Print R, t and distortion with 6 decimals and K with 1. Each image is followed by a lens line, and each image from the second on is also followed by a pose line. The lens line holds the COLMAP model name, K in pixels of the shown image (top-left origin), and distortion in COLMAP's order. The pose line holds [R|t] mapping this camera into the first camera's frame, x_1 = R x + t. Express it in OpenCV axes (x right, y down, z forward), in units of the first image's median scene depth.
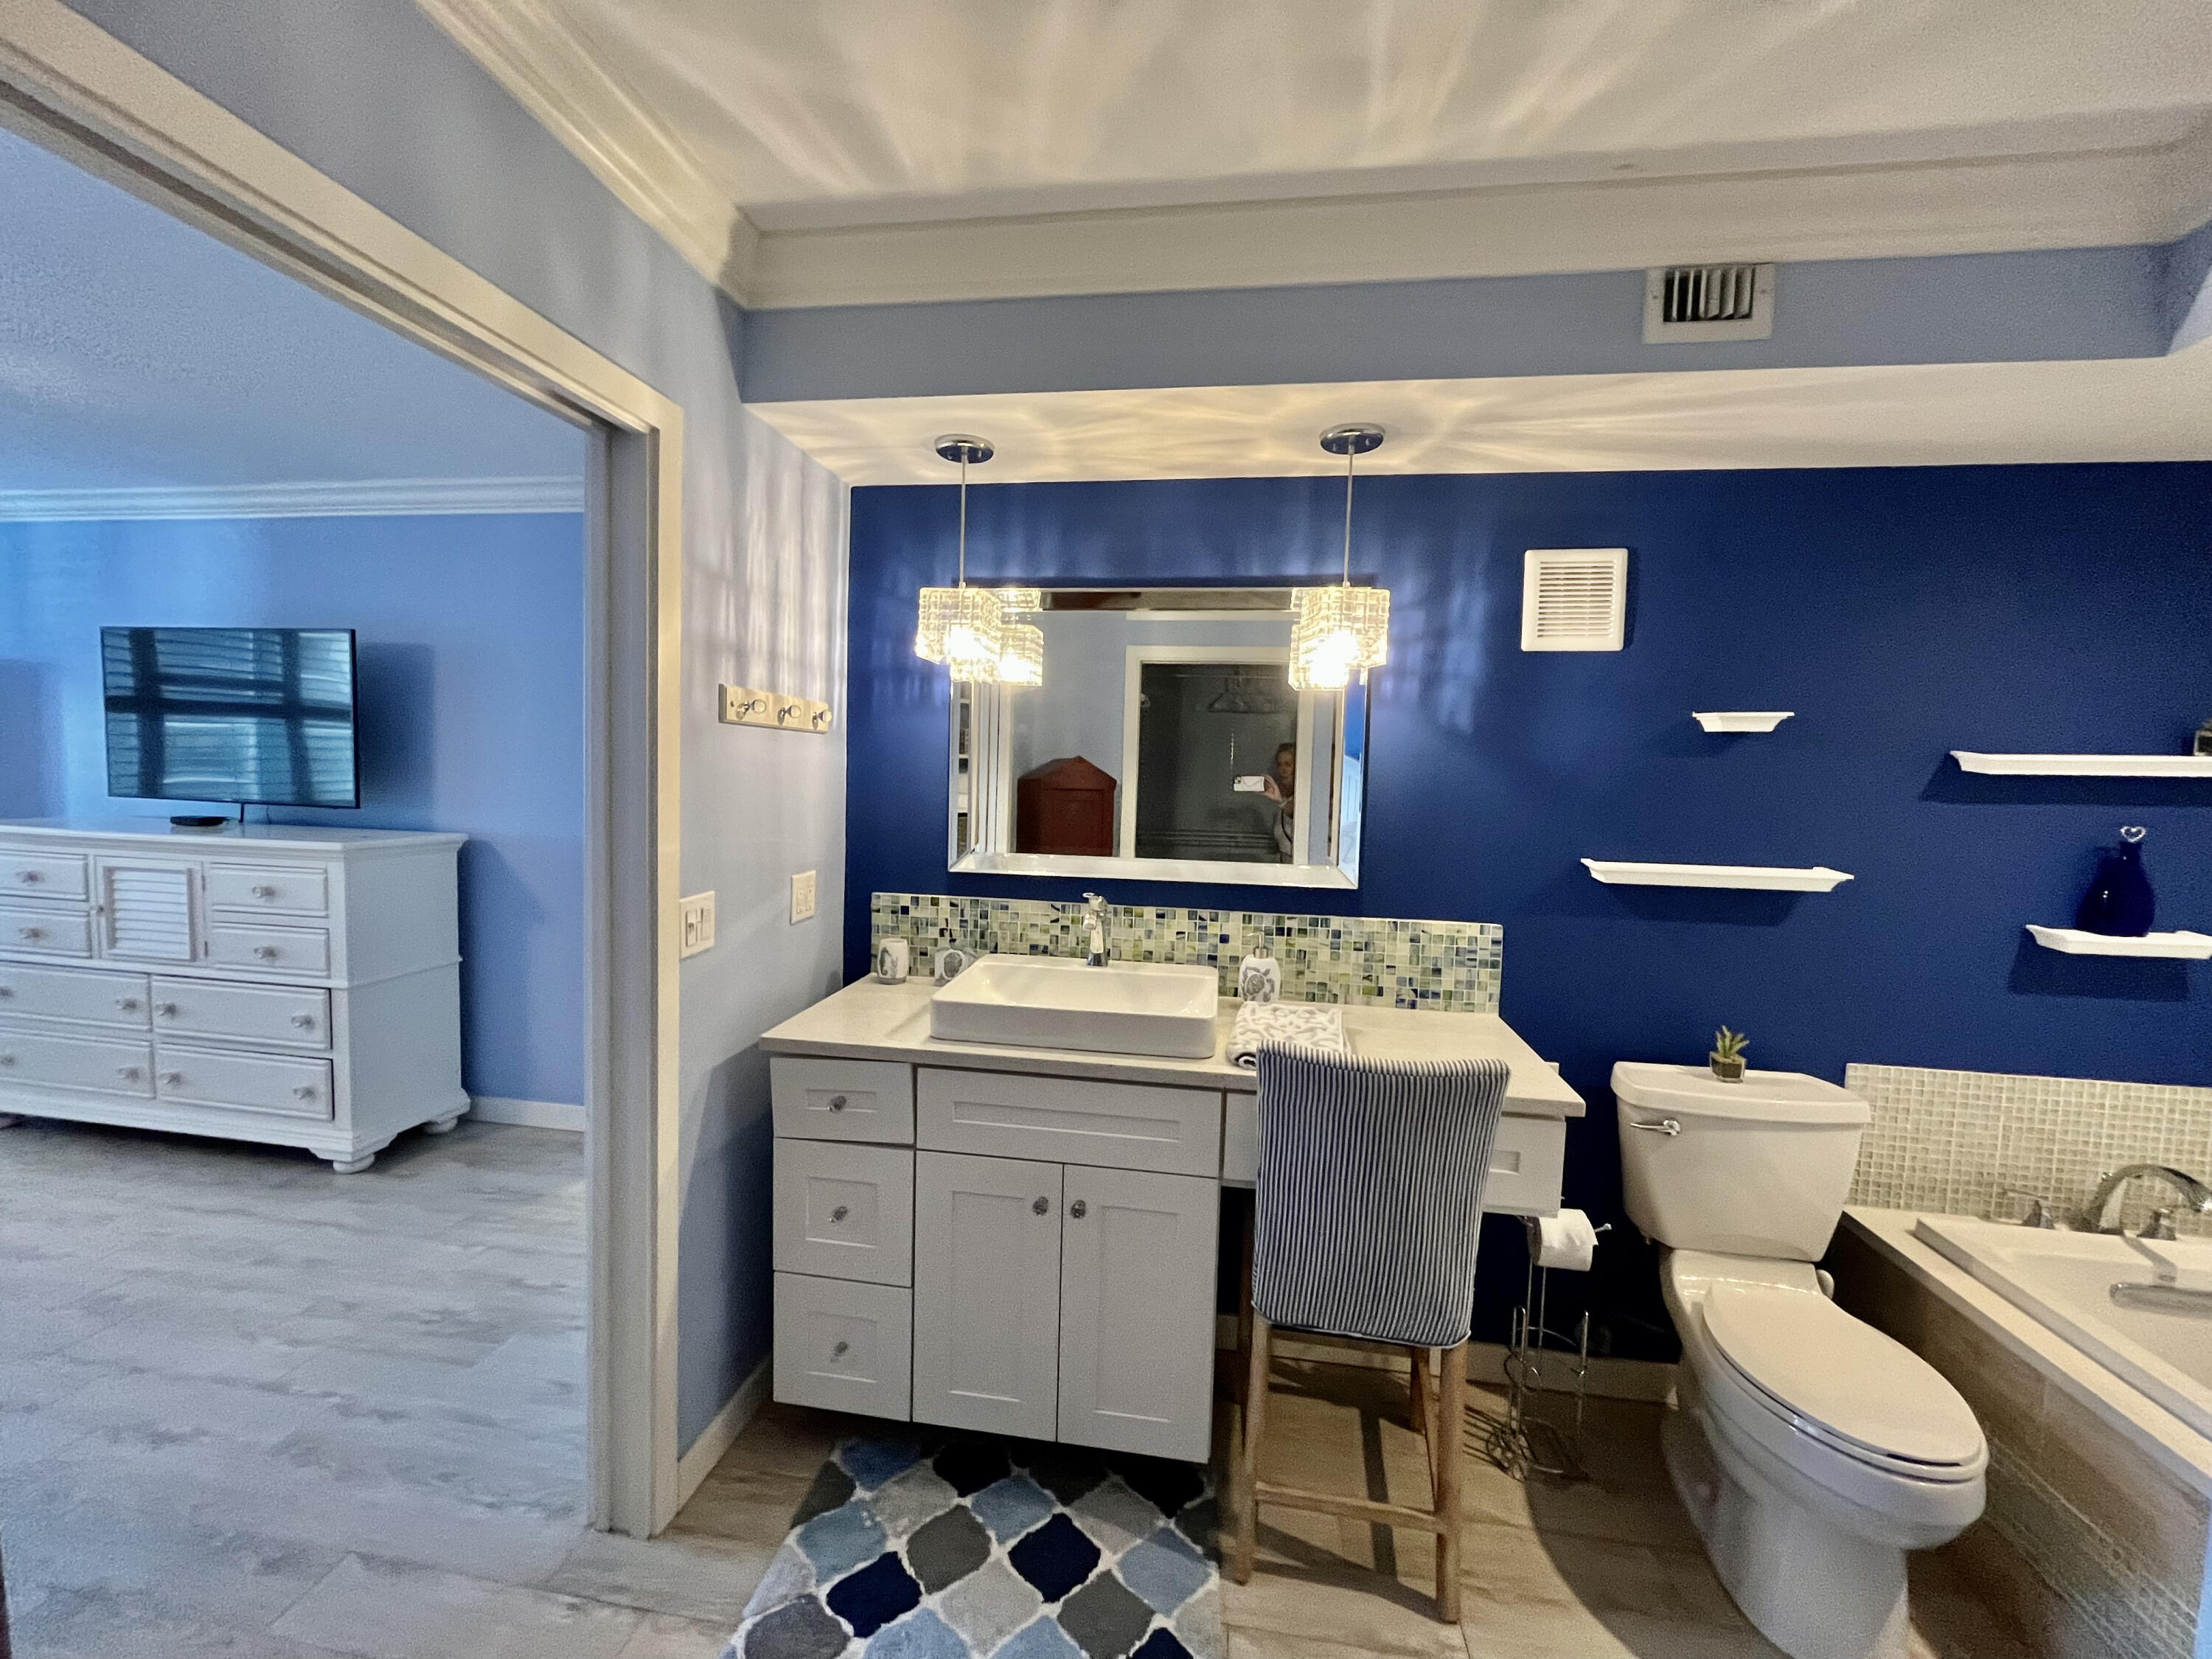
lens RADIAL K [[902.9, 0, 1100.4], [0, 902.9, 830.1], [0, 0, 1]] dist [-0.003737, 0.000633]
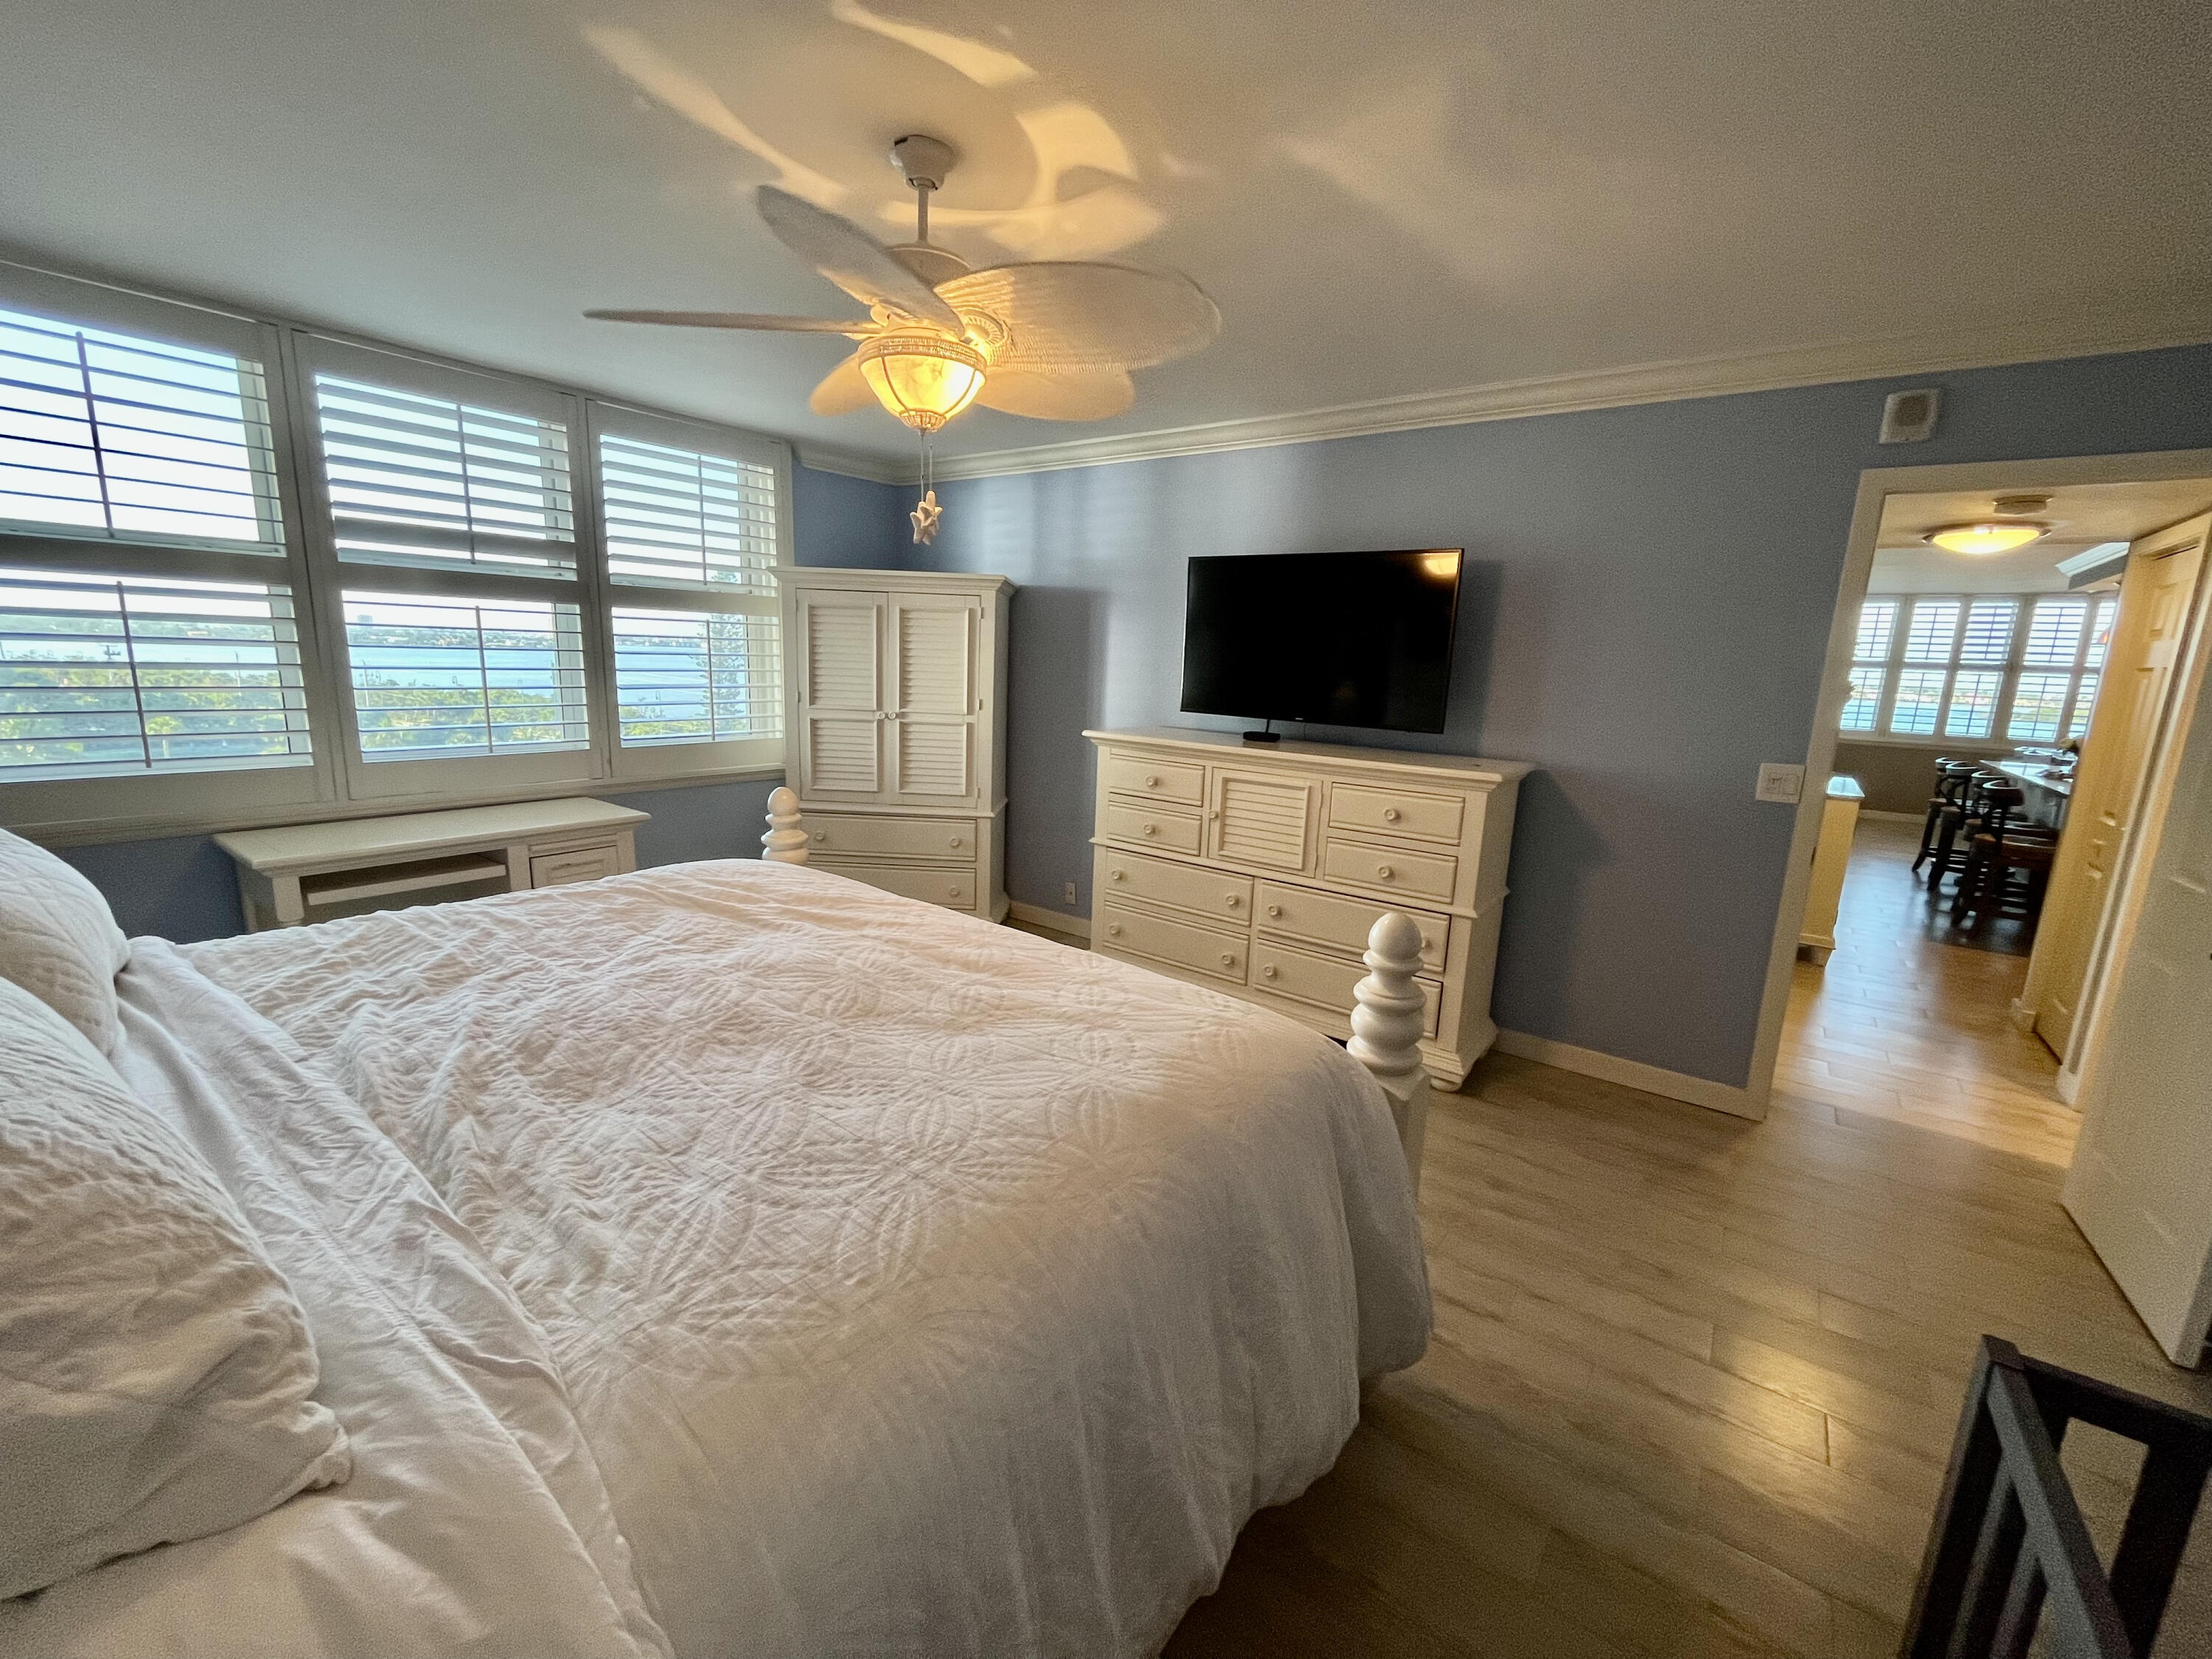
lens RADIAL K [[902.9, 0, 1100.4], [0, 902.9, 830.1], [0, 0, 1]] dist [-0.003737, 0.000633]
pose [[0.887838, 0.091074, -0.451054, -1.037720], [-0.039928, 0.991769, 0.121658, -0.036285], [0.458421, -0.090003, 0.884166, -0.096541]]
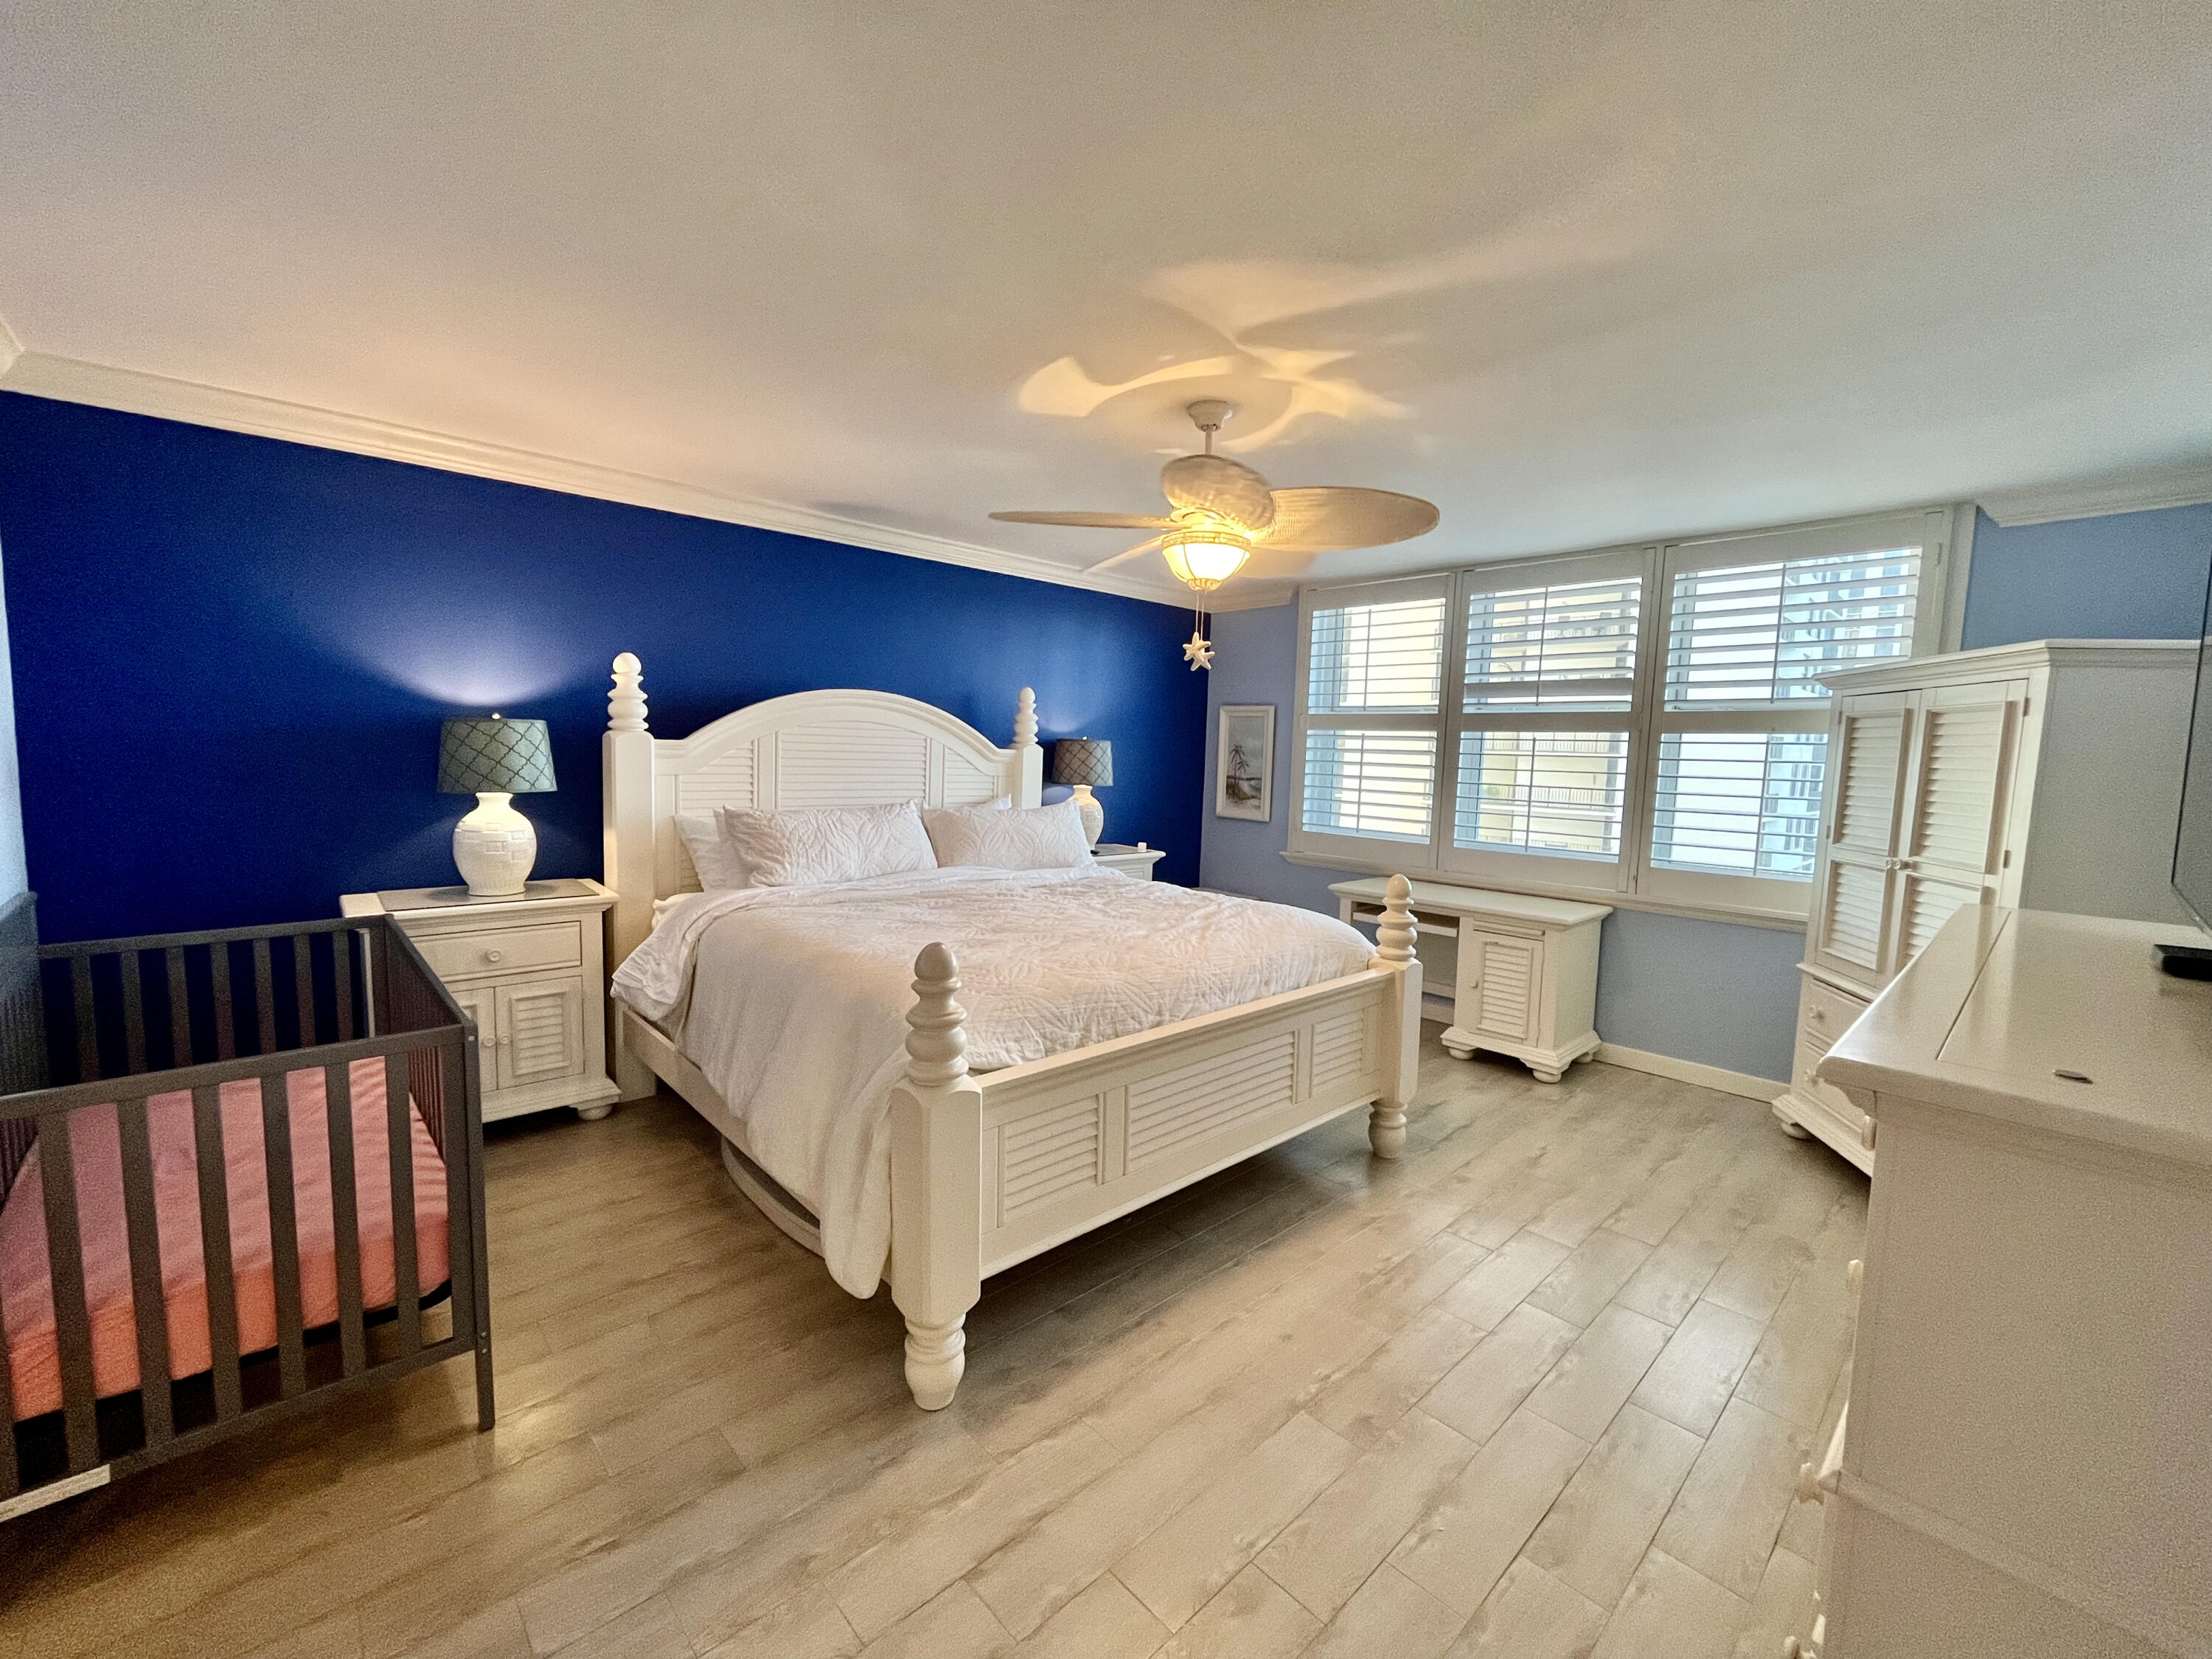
lens RADIAL K [[902.9, 0, 1100.4], [0, 902.9, 830.1], [0, 0, 1]] dist [-0.003737, 0.000633]
pose [[-0.611744, 0.025508, -0.790644, -0.561830], [-0.096658, 0.989580, 0.106714, -0.105351], [0.785128, 0.141704, -0.602904, 1.298202]]
